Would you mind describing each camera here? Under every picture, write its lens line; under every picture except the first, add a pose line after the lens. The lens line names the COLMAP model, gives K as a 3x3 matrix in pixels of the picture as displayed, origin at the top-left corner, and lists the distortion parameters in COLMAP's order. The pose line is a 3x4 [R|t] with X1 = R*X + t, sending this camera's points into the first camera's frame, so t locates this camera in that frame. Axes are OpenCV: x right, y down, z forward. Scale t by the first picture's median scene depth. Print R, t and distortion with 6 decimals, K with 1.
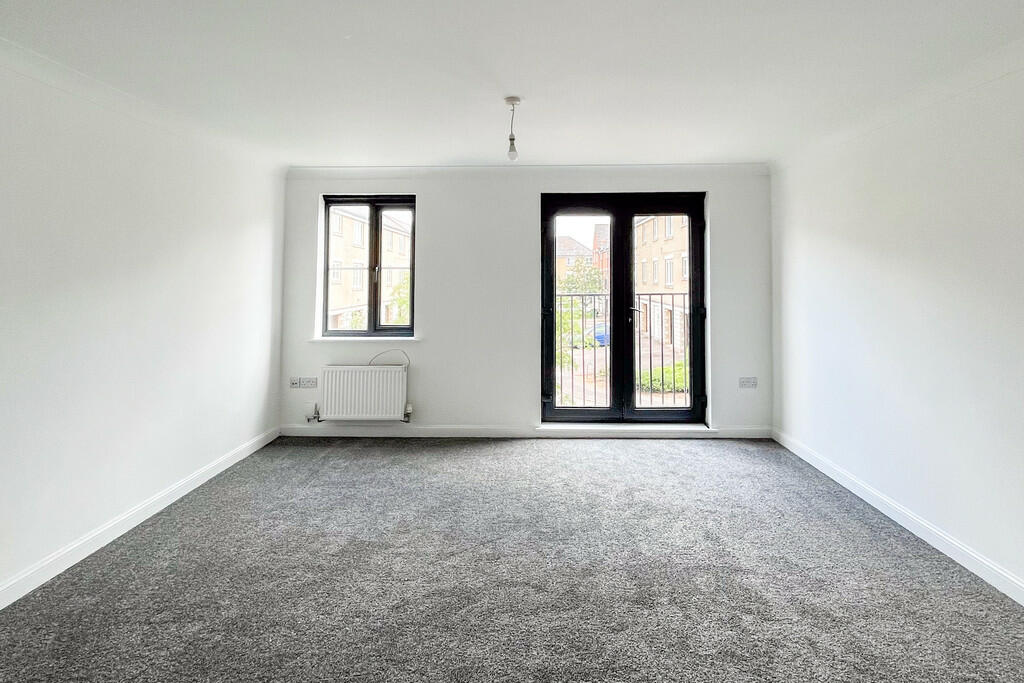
lens RADIAL K [[517.6, 0, 514.0], [0, 517.6, 263.9], [0, 0, 1]] dist [-0.001876, -0.001232]
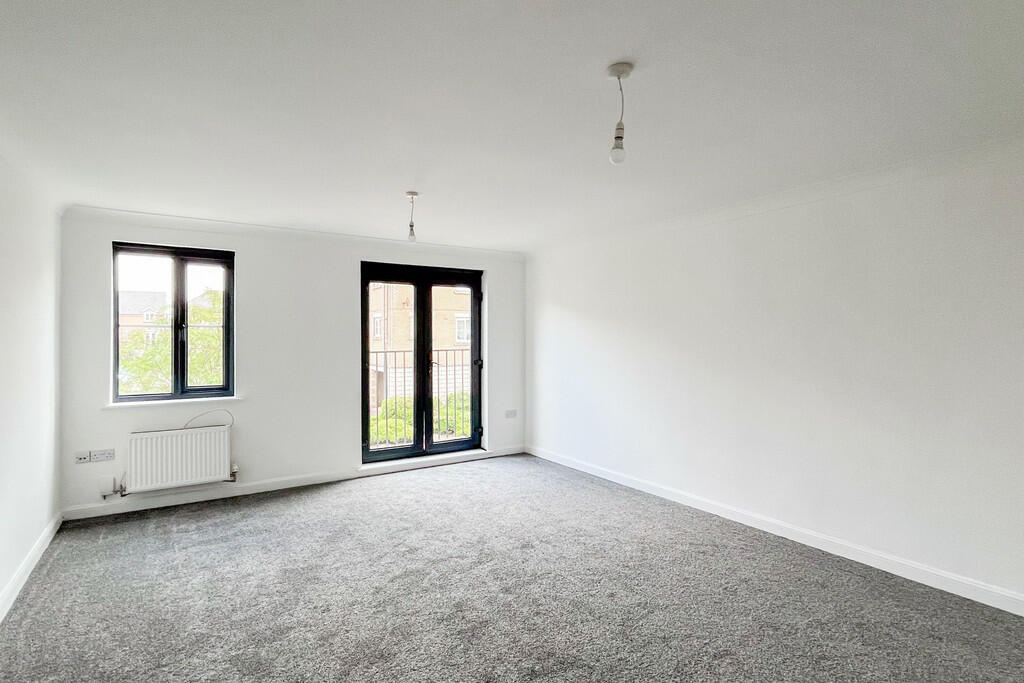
lens RADIAL K [[509.4, 0, 512.0], [0, 509.4, 341.5], [0, 0, 1]] dist [-0.000420, -0.000435]
pose [[0.822524, -0.003157, 0.568722, -0.309768], [-0.016736, 0.999417, 0.029753, -0.001074], [-0.568484, -0.033991, 0.821992, -0.097665]]
